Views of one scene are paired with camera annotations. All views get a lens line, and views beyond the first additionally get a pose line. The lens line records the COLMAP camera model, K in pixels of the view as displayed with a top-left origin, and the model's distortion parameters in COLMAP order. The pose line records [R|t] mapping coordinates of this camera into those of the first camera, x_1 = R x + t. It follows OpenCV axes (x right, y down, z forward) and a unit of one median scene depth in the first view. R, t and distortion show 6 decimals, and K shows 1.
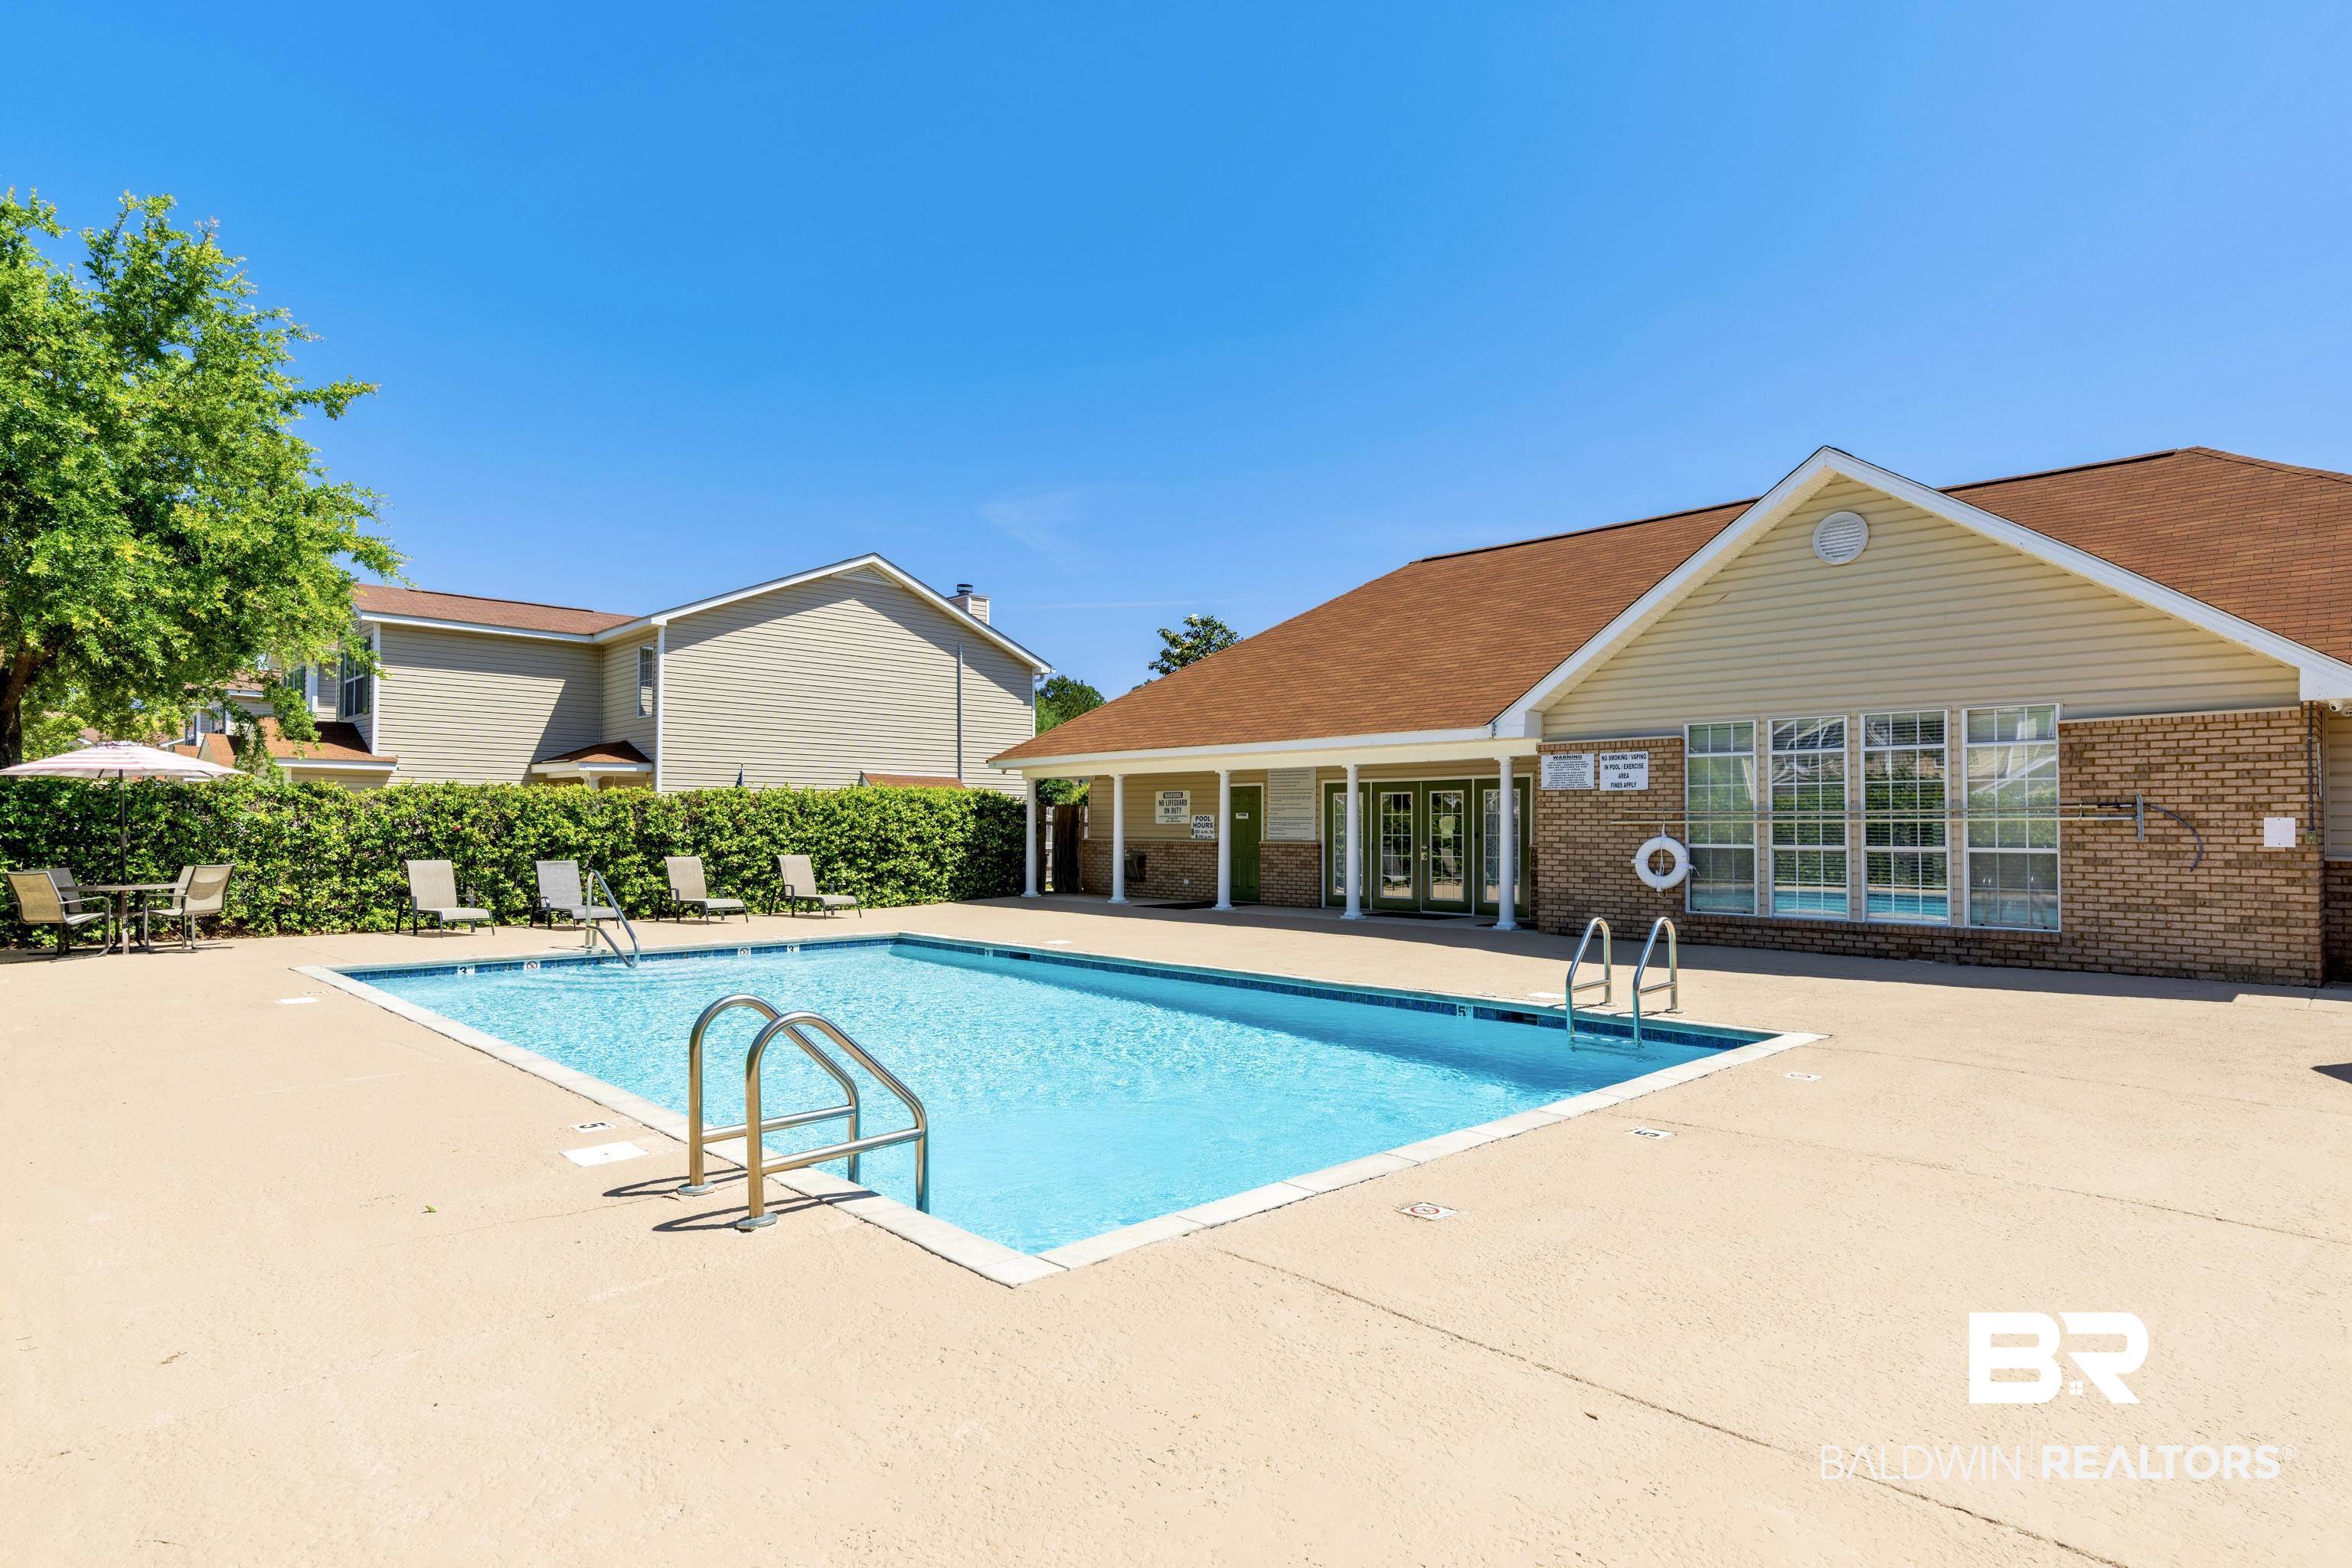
lens RADIAL K [[1302.1, 0, 1179.0], [0, 1302.1, 776.9], [0, 0, 1]] dist [0.034657, 0.000773]
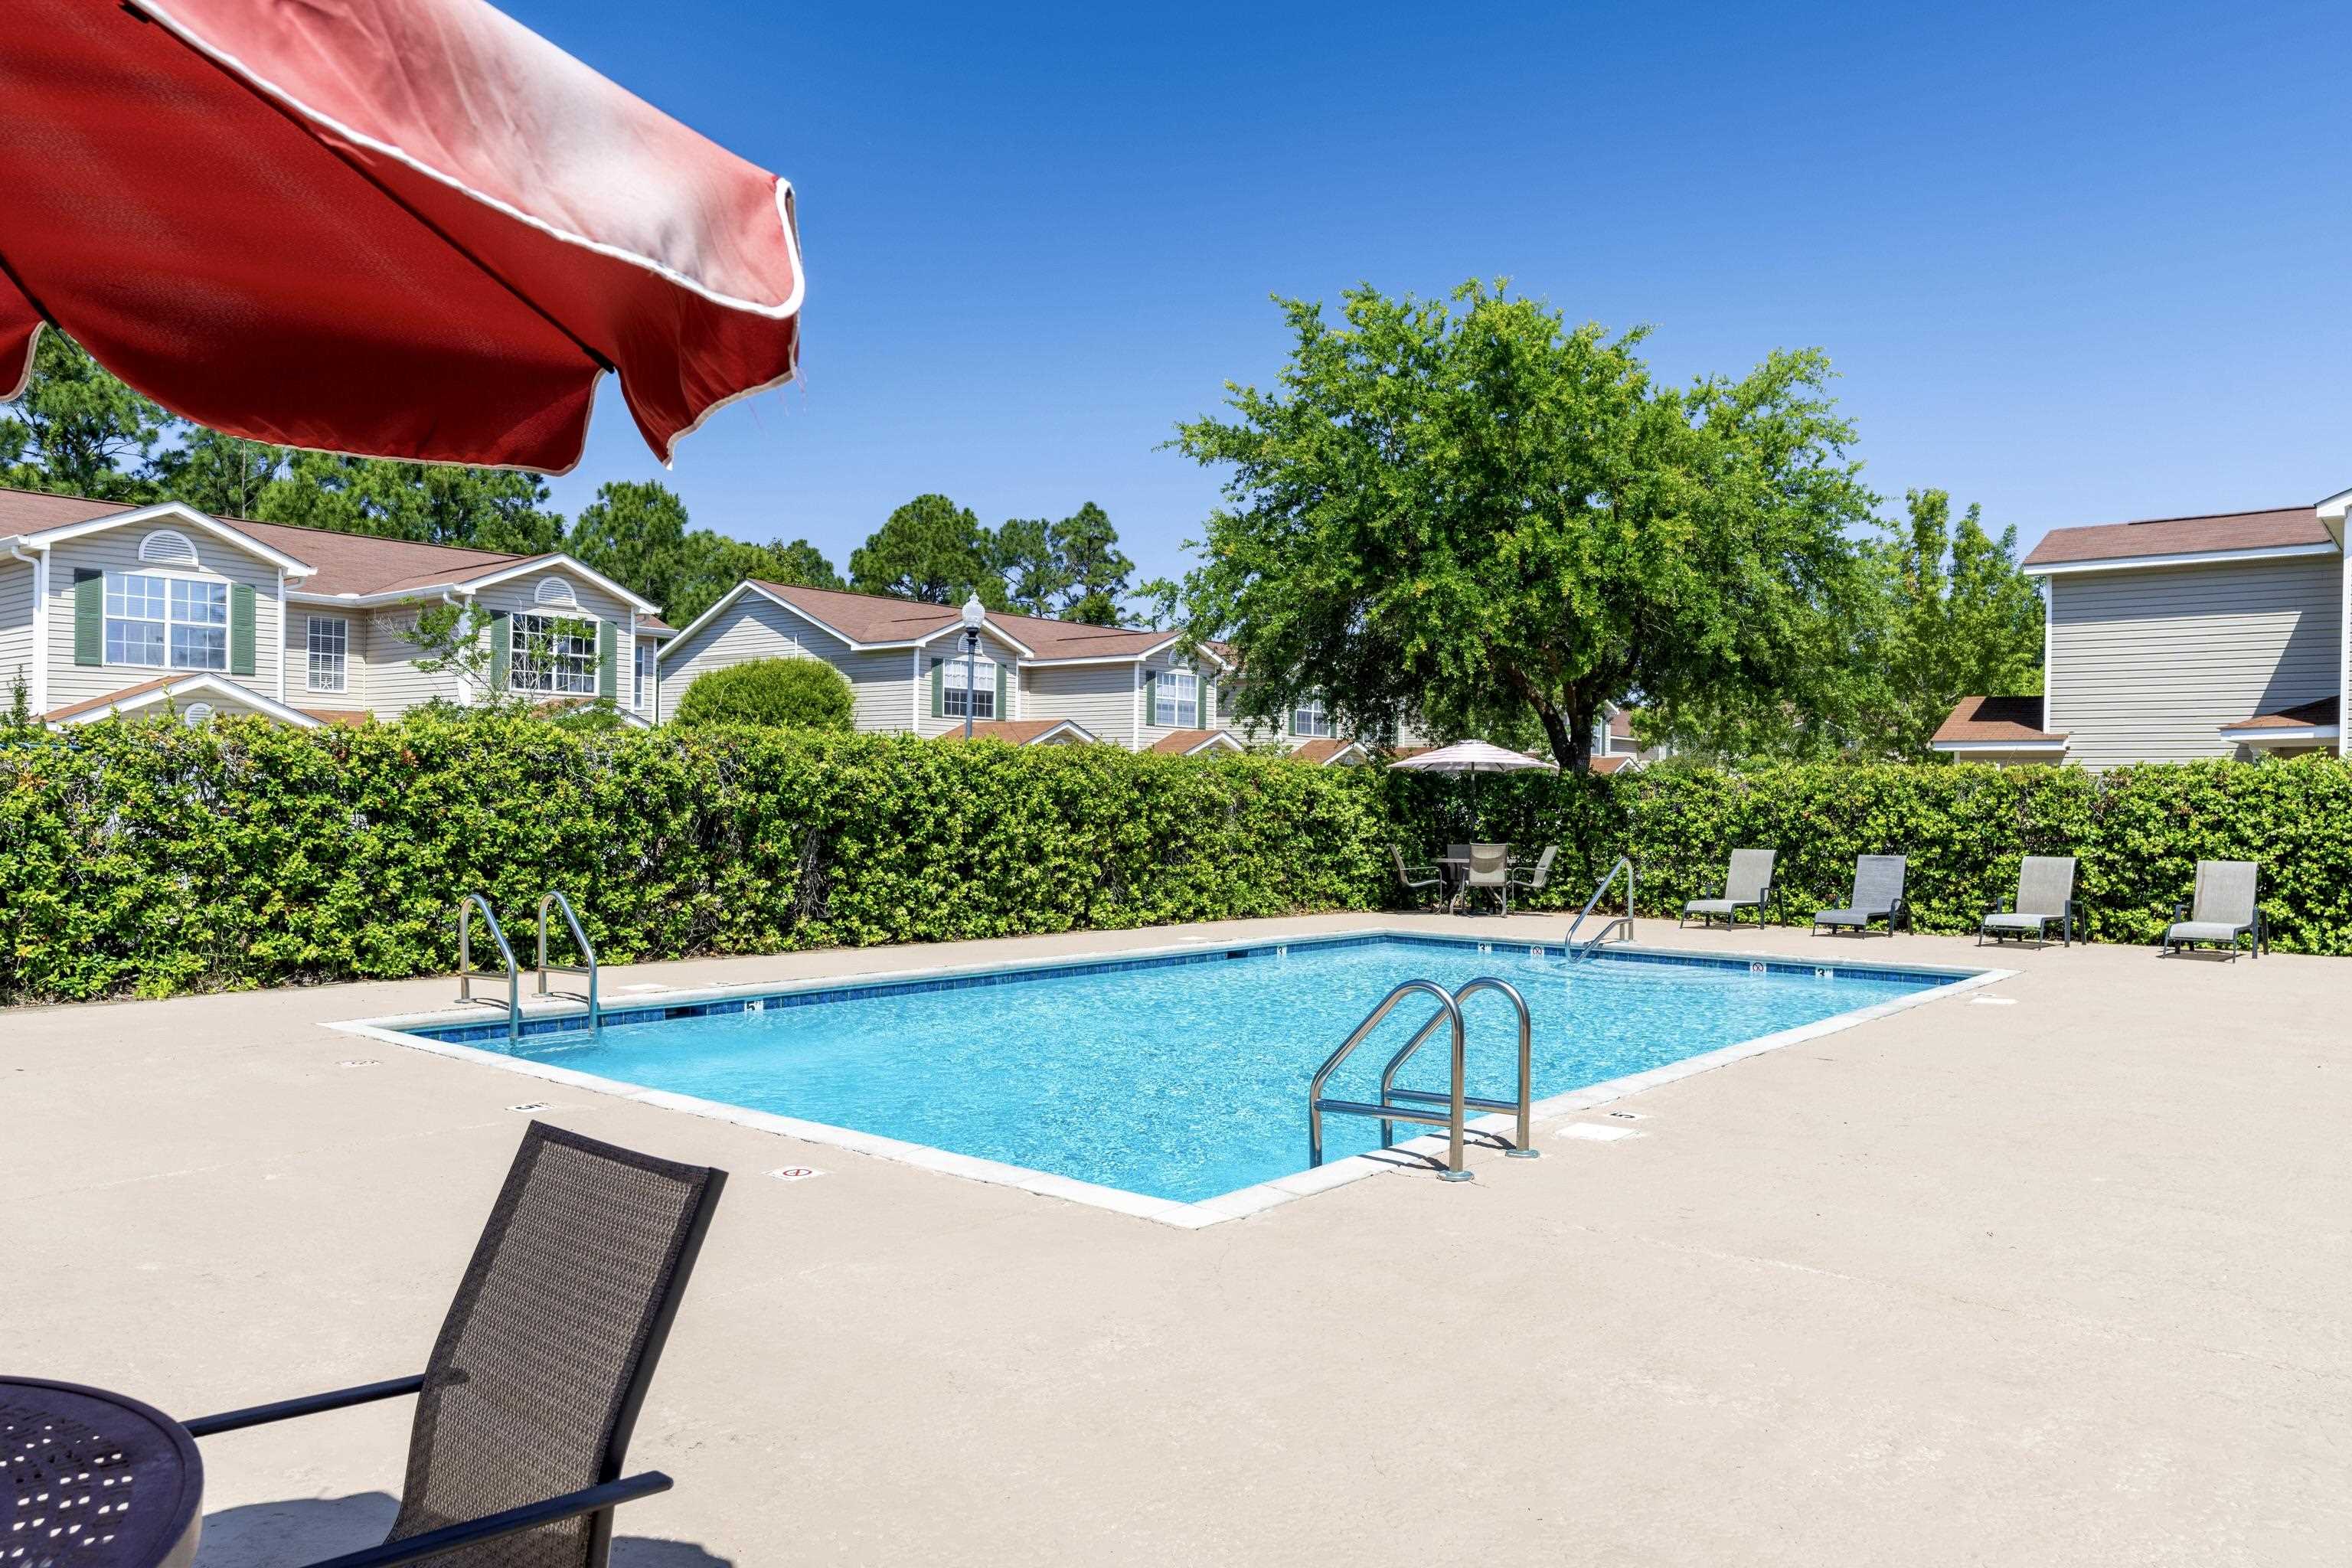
lens RADIAL K [[1690.0, 0, 1178.3], [0, 1690.0, 792.6], [0, 0, 1]] dist [0.021286, -0.013904]
pose [[0.097259, -0.010109, -0.995208, 1.143876], [0.033443, 0.999417, -0.006883, 0.031898], [0.994697, -0.032614, 0.097540, 0.894225]]
